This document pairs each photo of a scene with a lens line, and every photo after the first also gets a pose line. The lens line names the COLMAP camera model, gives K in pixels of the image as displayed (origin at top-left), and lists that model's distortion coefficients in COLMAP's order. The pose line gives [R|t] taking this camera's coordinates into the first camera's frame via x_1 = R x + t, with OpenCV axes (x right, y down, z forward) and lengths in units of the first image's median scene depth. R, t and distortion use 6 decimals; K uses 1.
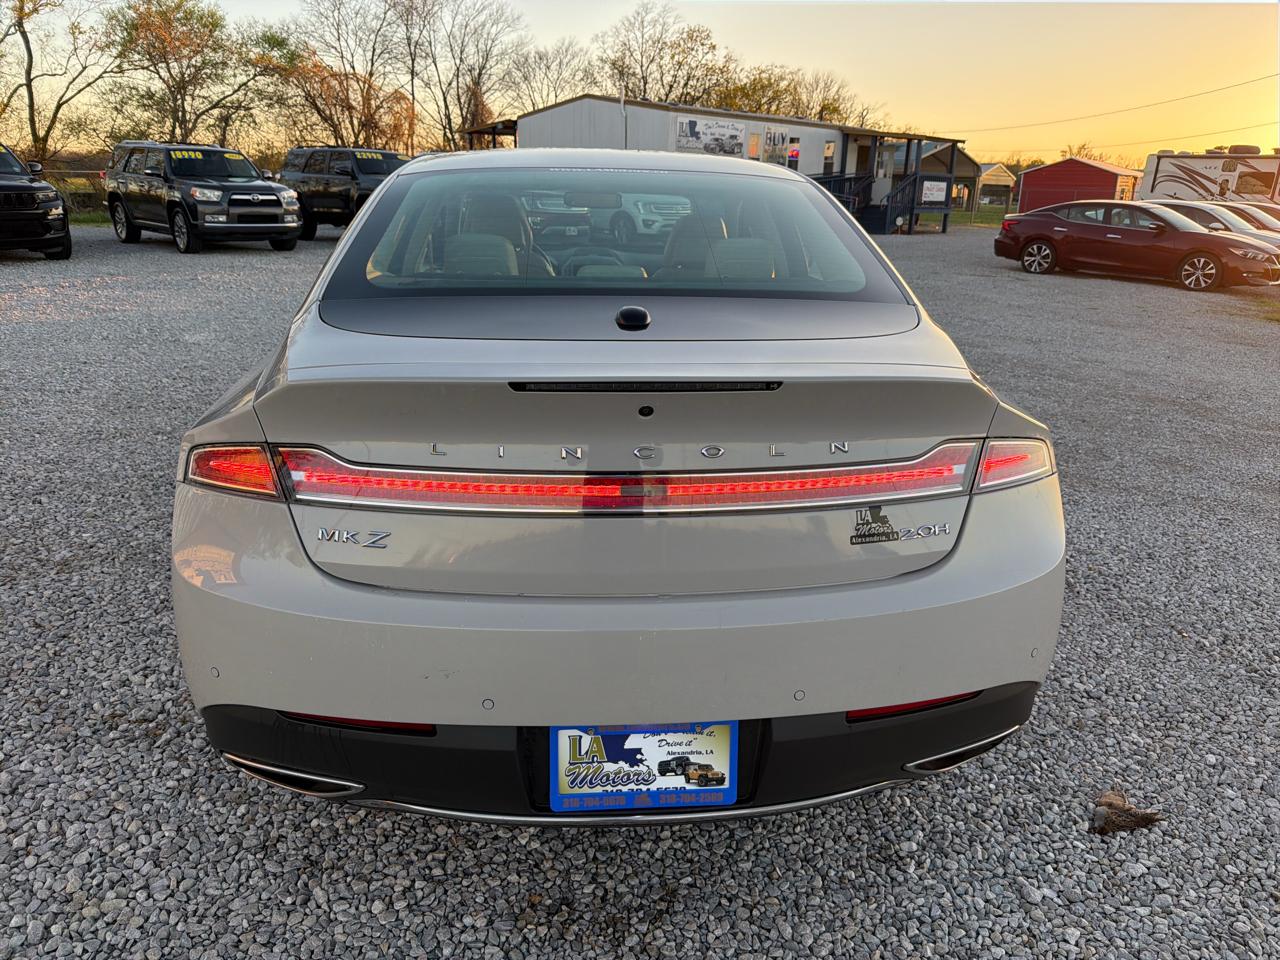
lens RADIAL K [[925.9, 0, 643.7], [0, 925.9, 474.2], [0, 0, 1]] dist [-0.003598, -0.008268]
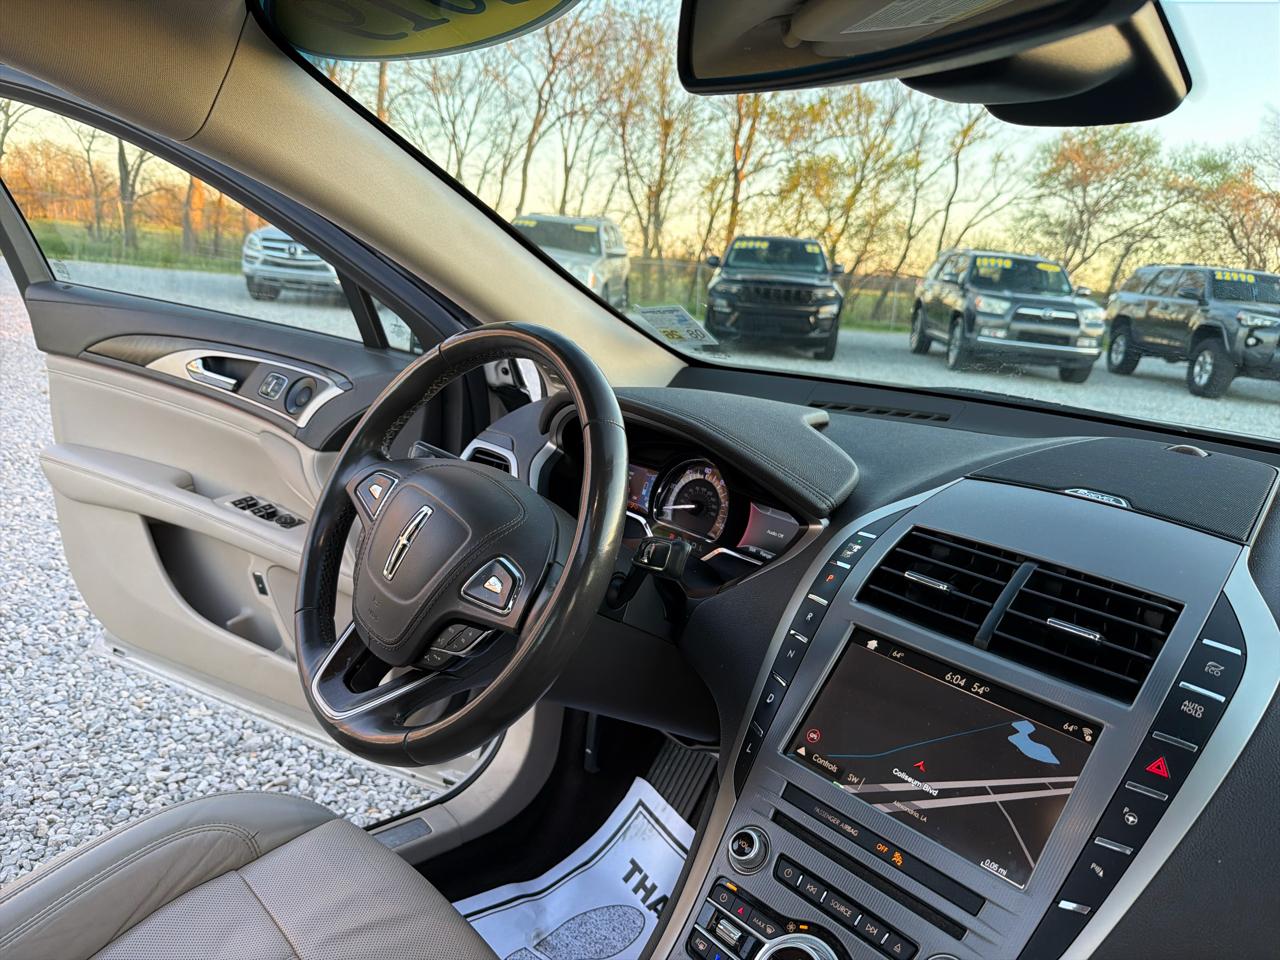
lens RADIAL K [[925.9, 0, 650.6], [0, 925.9, 490.0], [0, 0, 1]] dist [-0.003598, -0.008268]
pose [[0.622586, 0.210822, -0.753618, 0.004817], [-0.300130, 0.953712, 0.018851, -0.025684], [0.722709, 0.214448, 0.657042, 0.102943]]
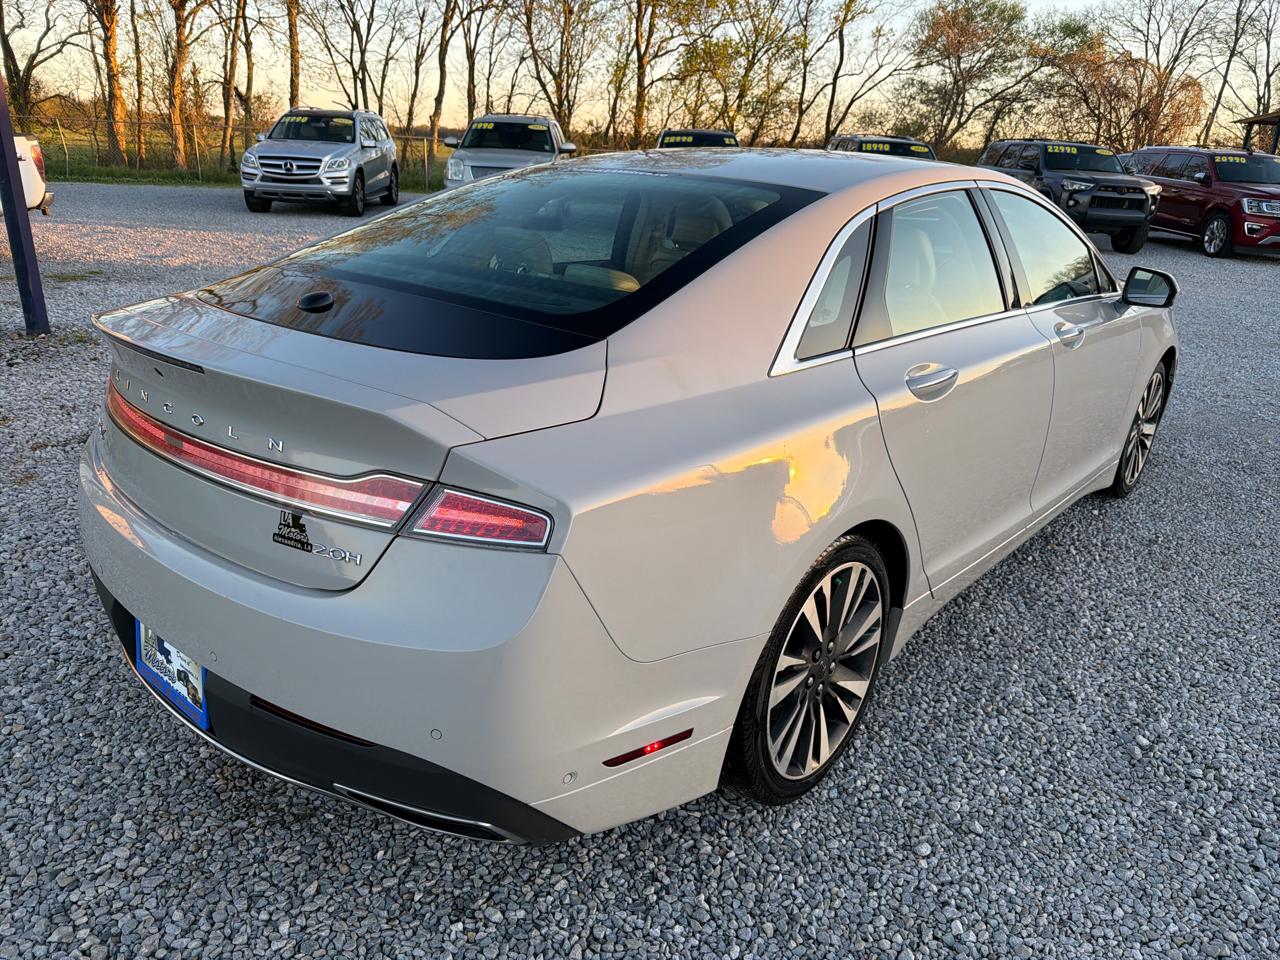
lens RADIAL K [[925.9, 0, 644.1], [0, 925.9, 482.7], [0, 0, 1]] dist [-0.003598, -0.008268]
pose [[0.705199, 0.244747, -0.665427, 0.057763], [-0.233451, 0.966350, 0.108023, -0.009578], [0.669473, 0.079167, 0.738606, 0.023876]]
